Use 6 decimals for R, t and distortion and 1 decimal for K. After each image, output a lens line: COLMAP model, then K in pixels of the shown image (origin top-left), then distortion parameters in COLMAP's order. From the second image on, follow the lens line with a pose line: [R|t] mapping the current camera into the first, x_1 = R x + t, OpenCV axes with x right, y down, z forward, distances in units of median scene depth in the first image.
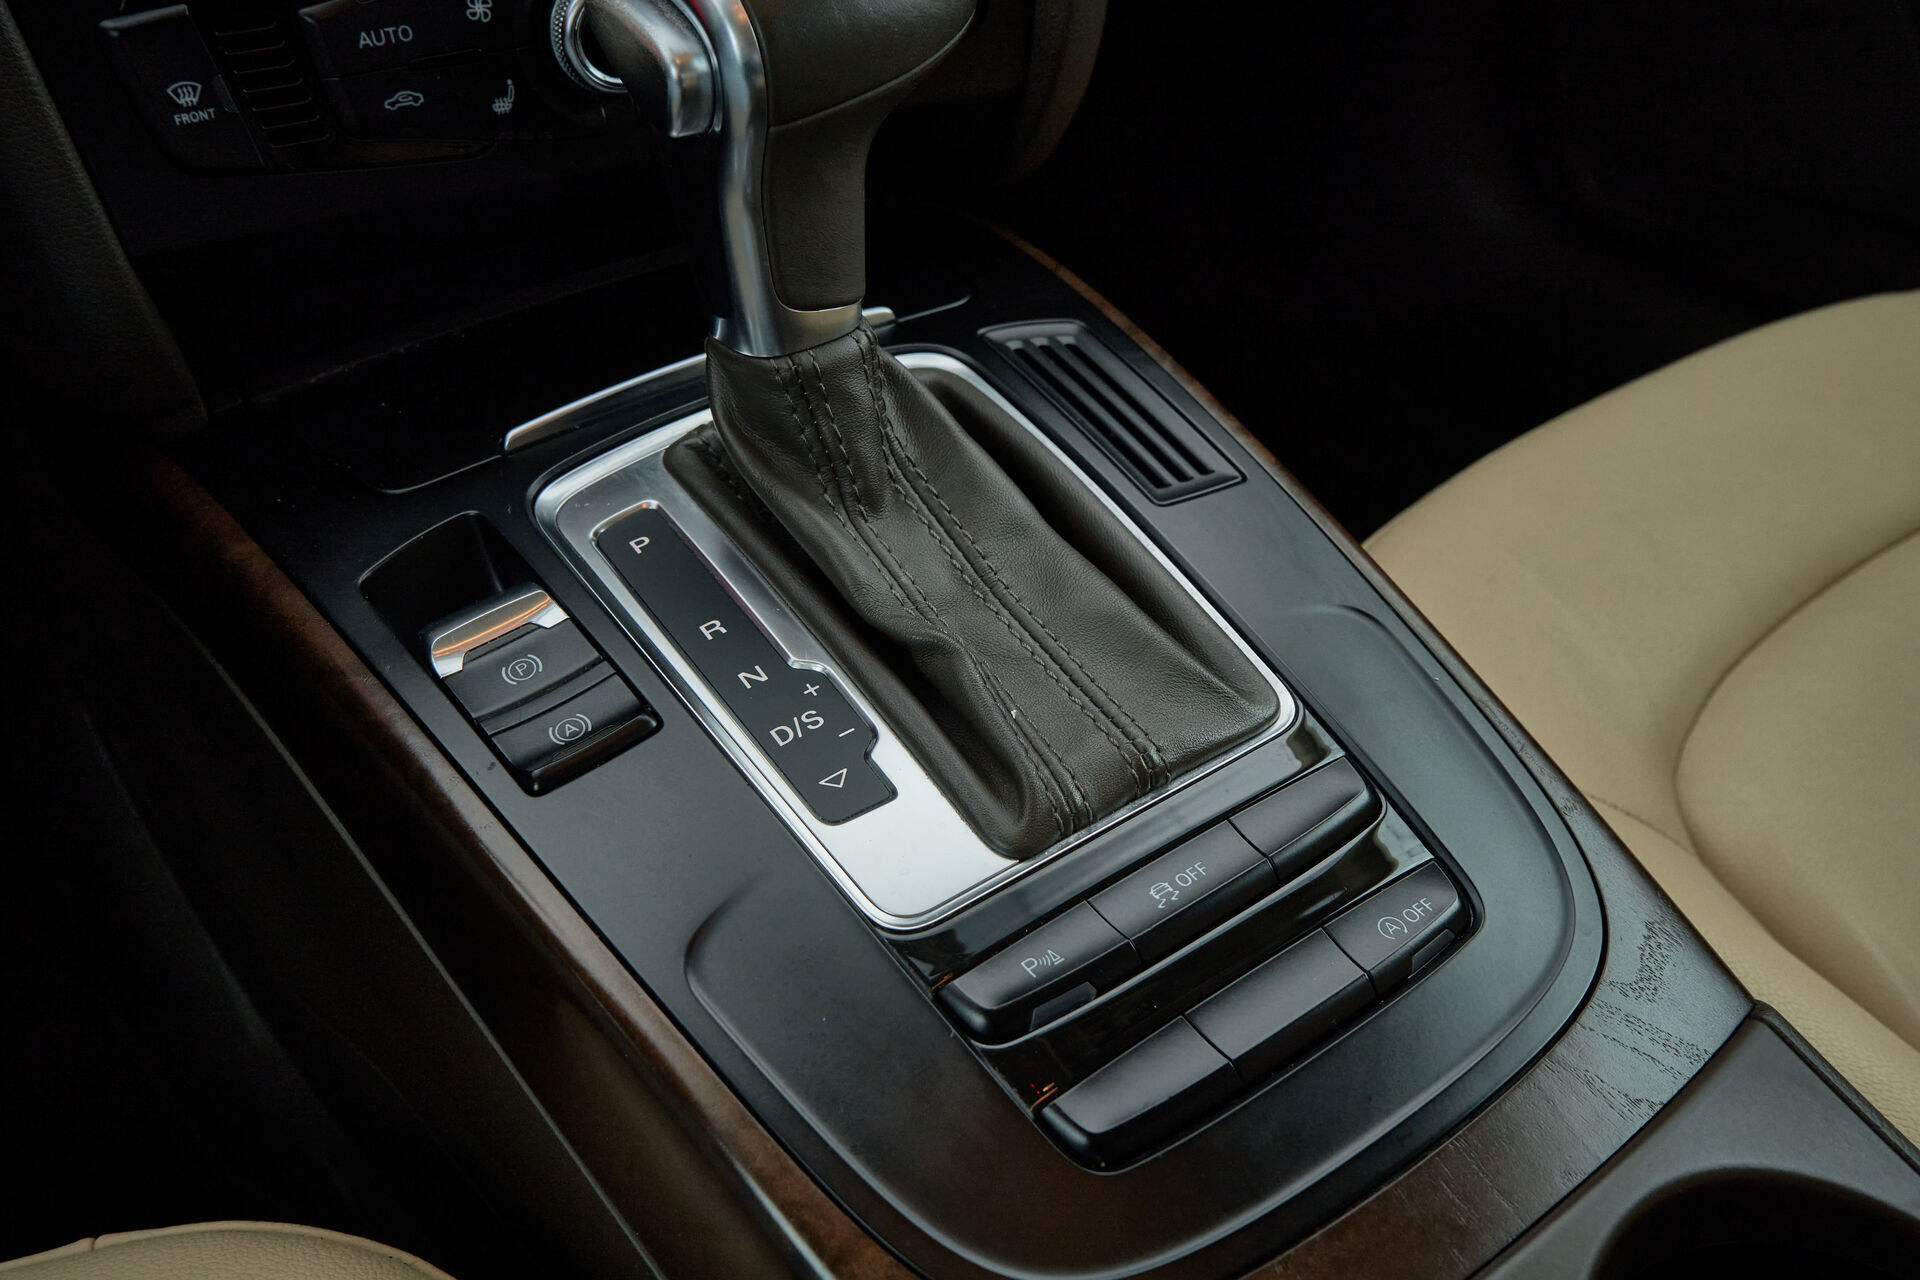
lens RADIAL K [[1576.1, 0, 961.0], [0, 1576.1, 631.6], [0, 0, 1]] dist [0.051896, -0.075944]
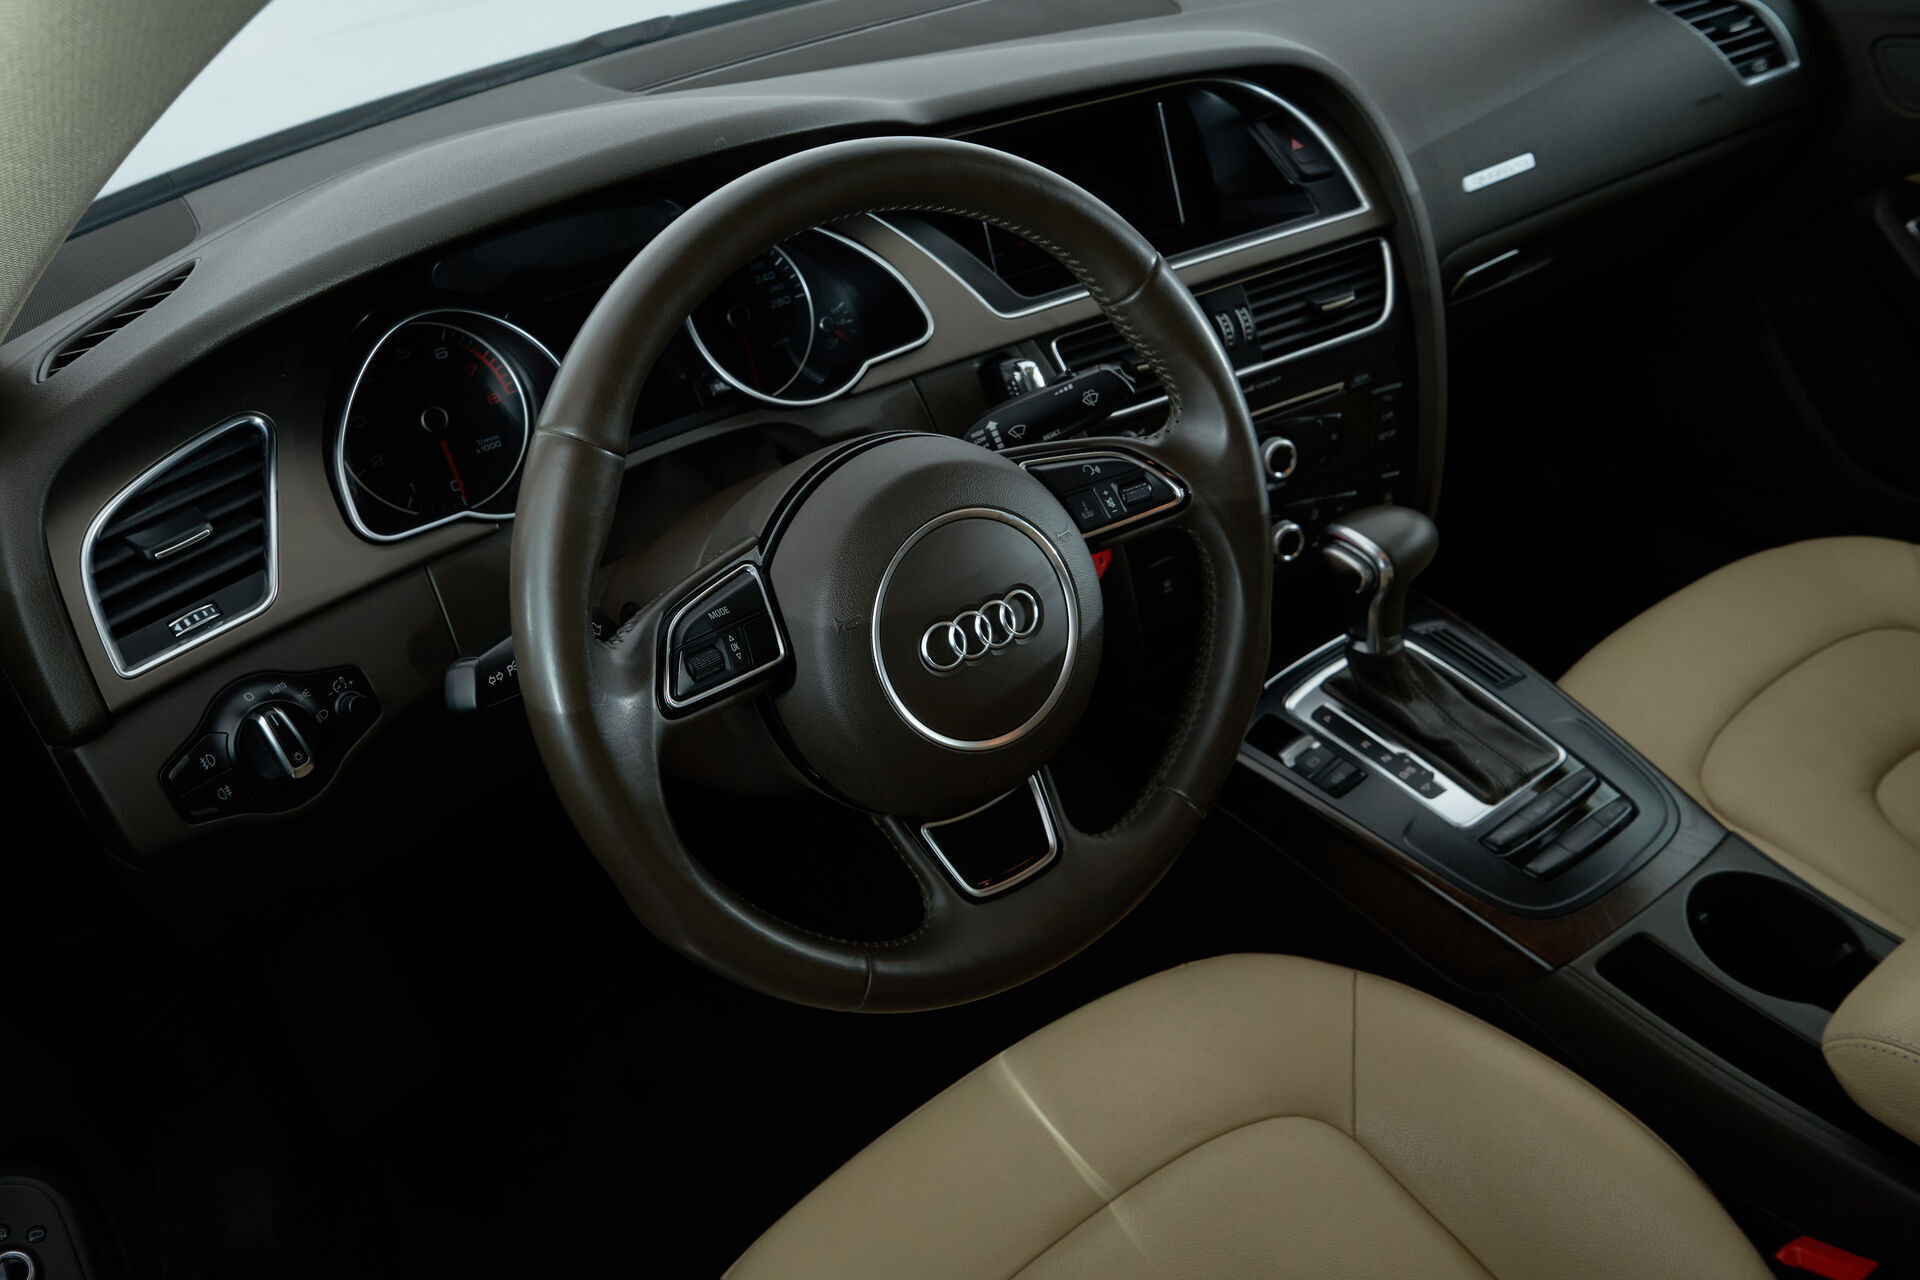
lens RADIAL K [[1576.1, 0, 961.0], [0, 1576.1, 631.6], [0, 0, 1]] dist [0.051896, -0.075944]
pose [[0.996336, -0.085462, -0.003288, -0.876984], [0.084629, 0.990716, -0.106397, 0.040711], [0.012350, 0.105729, 0.994318, -1.978715]]
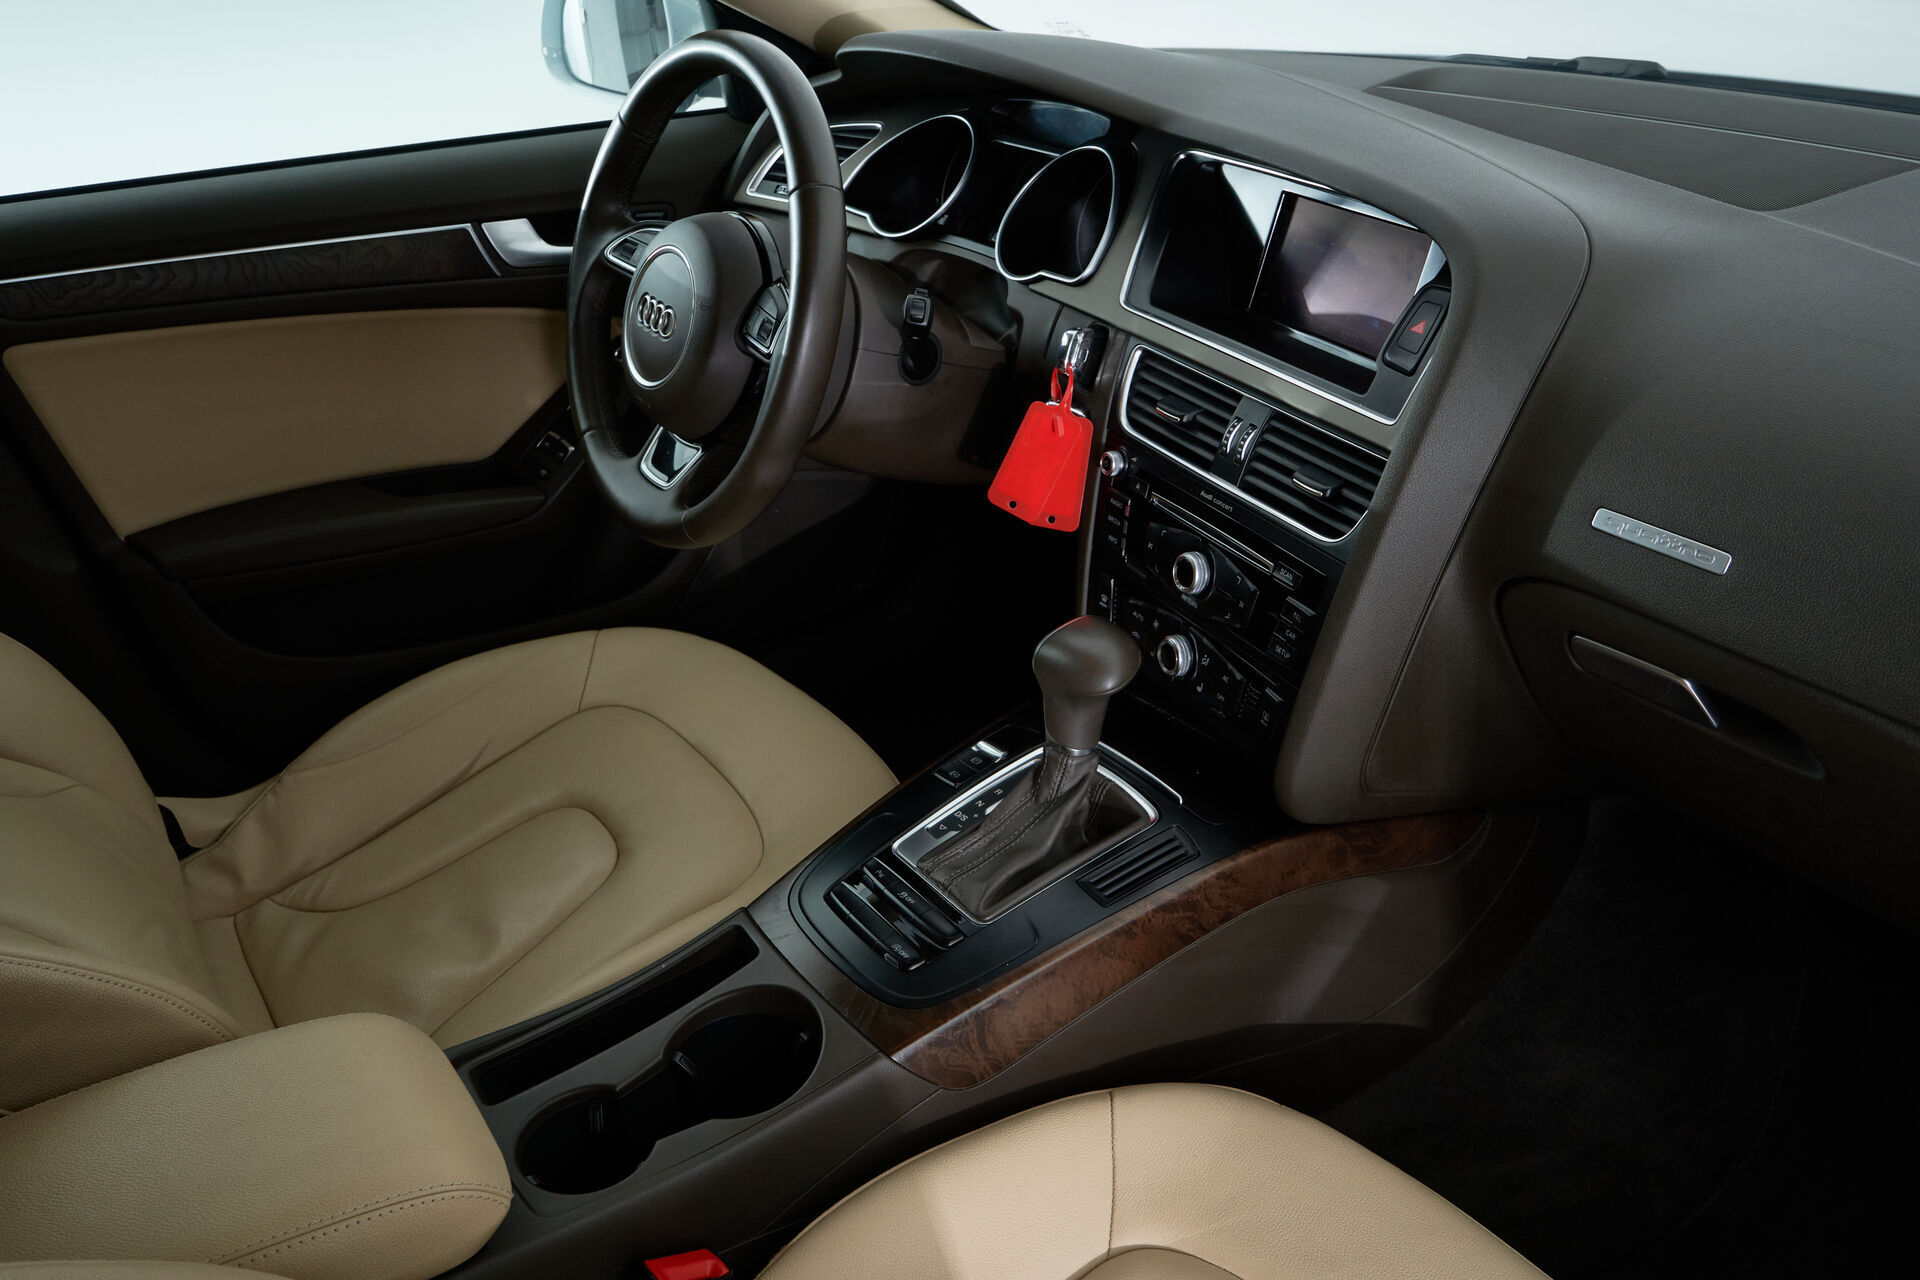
lens RADIAL K [[1594.7, 0, 960.0], [0, 1594.7, 640.0], [0, 0, 1]] dist [0.012208, -0.013154]
pose [[-0.014648, 0.483575, -0.875181, 2.434159], [-0.587359, 0.704182, 0.398921, -1.411433], [0.809194, 0.519888, 0.273717, -0.098266]]
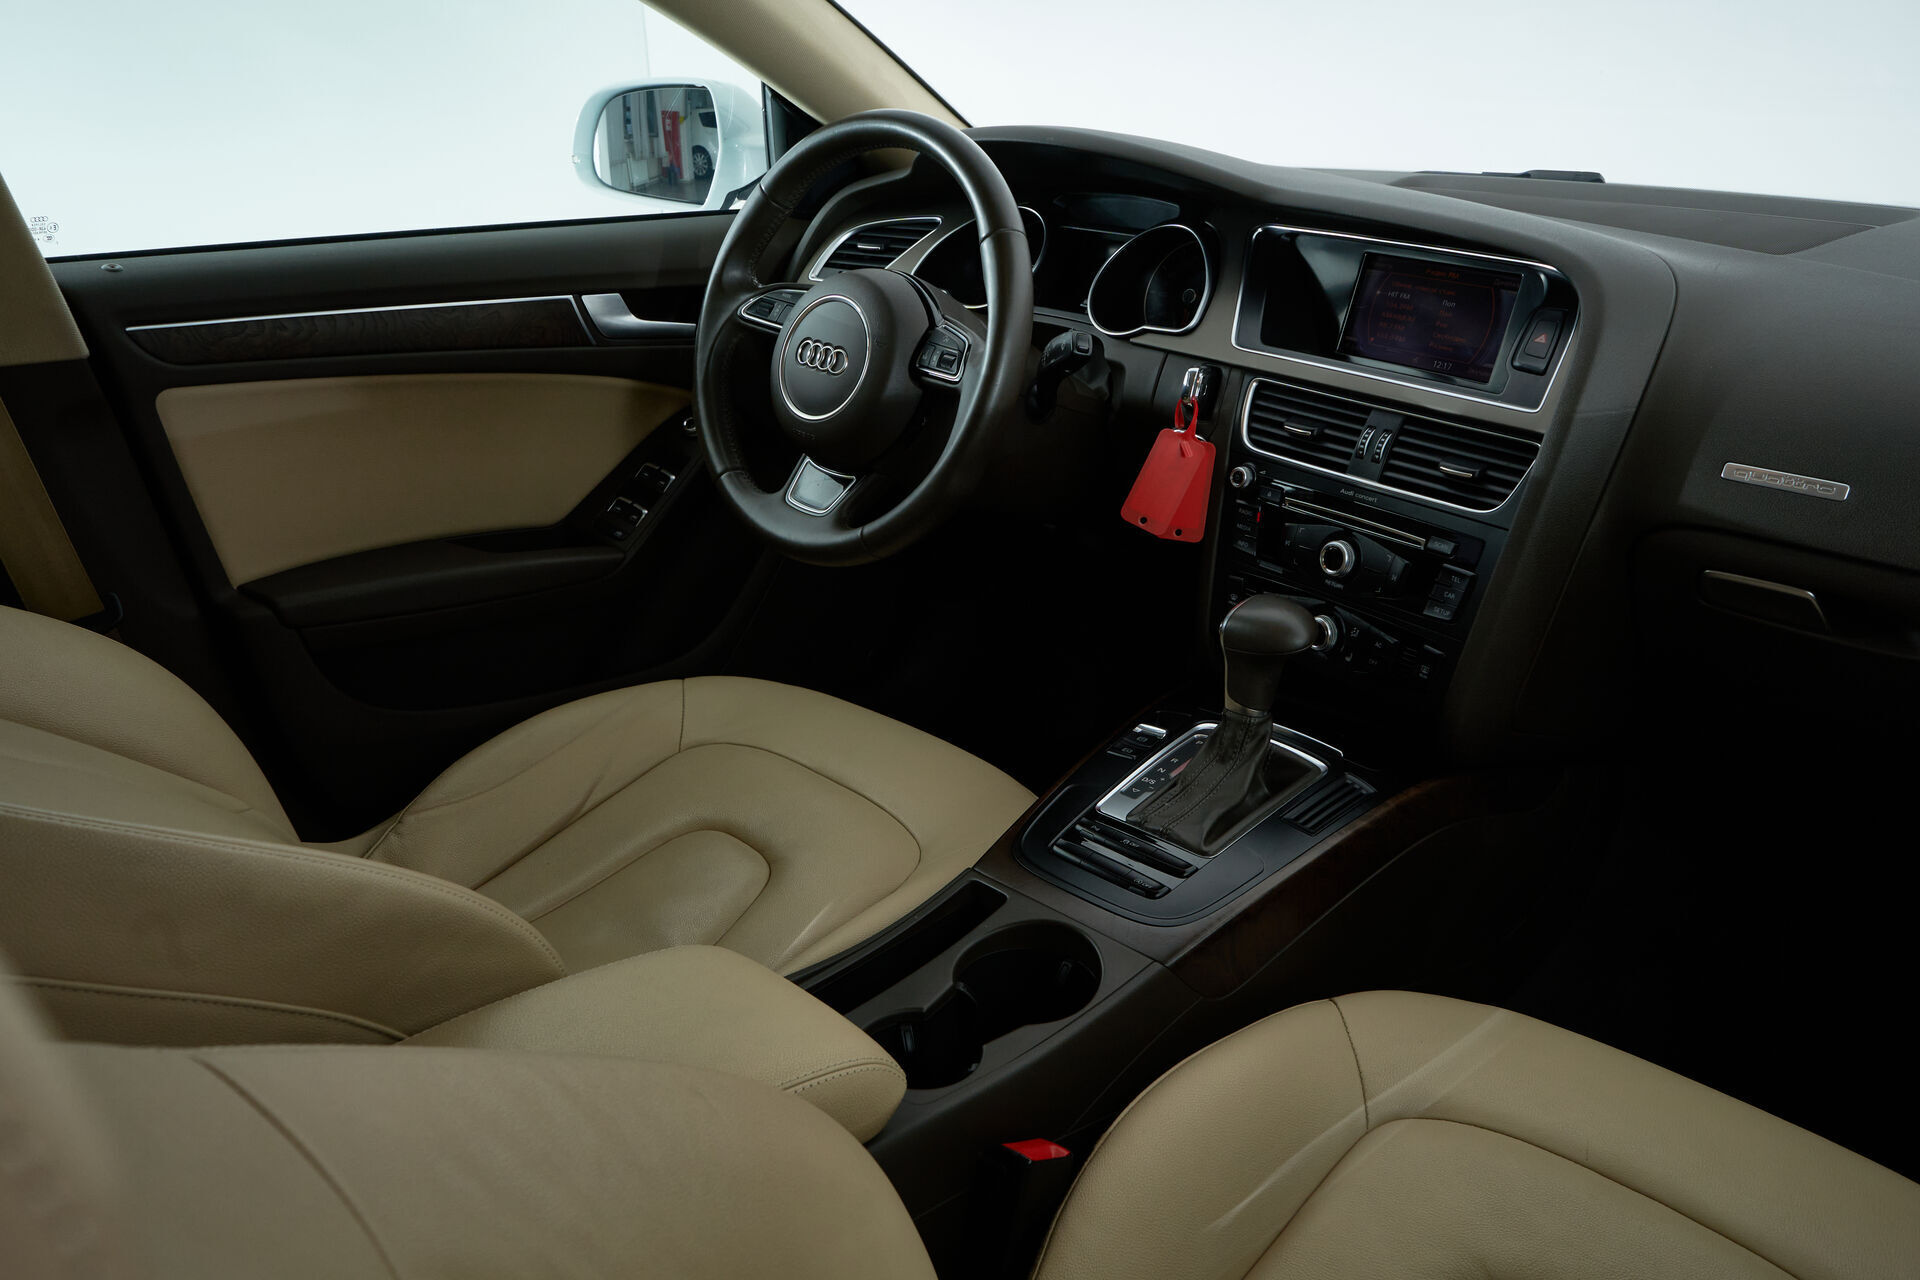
lens RADIAL K [[1595.5, 0, 969.3], [0, 1595.5, 627.7], [0, 0, 1]] dist [0.005562, -0.003509]
pose [[0.162294, 0.367997, -0.915554, 2.868916], [-0.617675, 0.761470, 0.196574, -0.634362], [0.769505, 0.533612, 0.350885, -0.757327]]
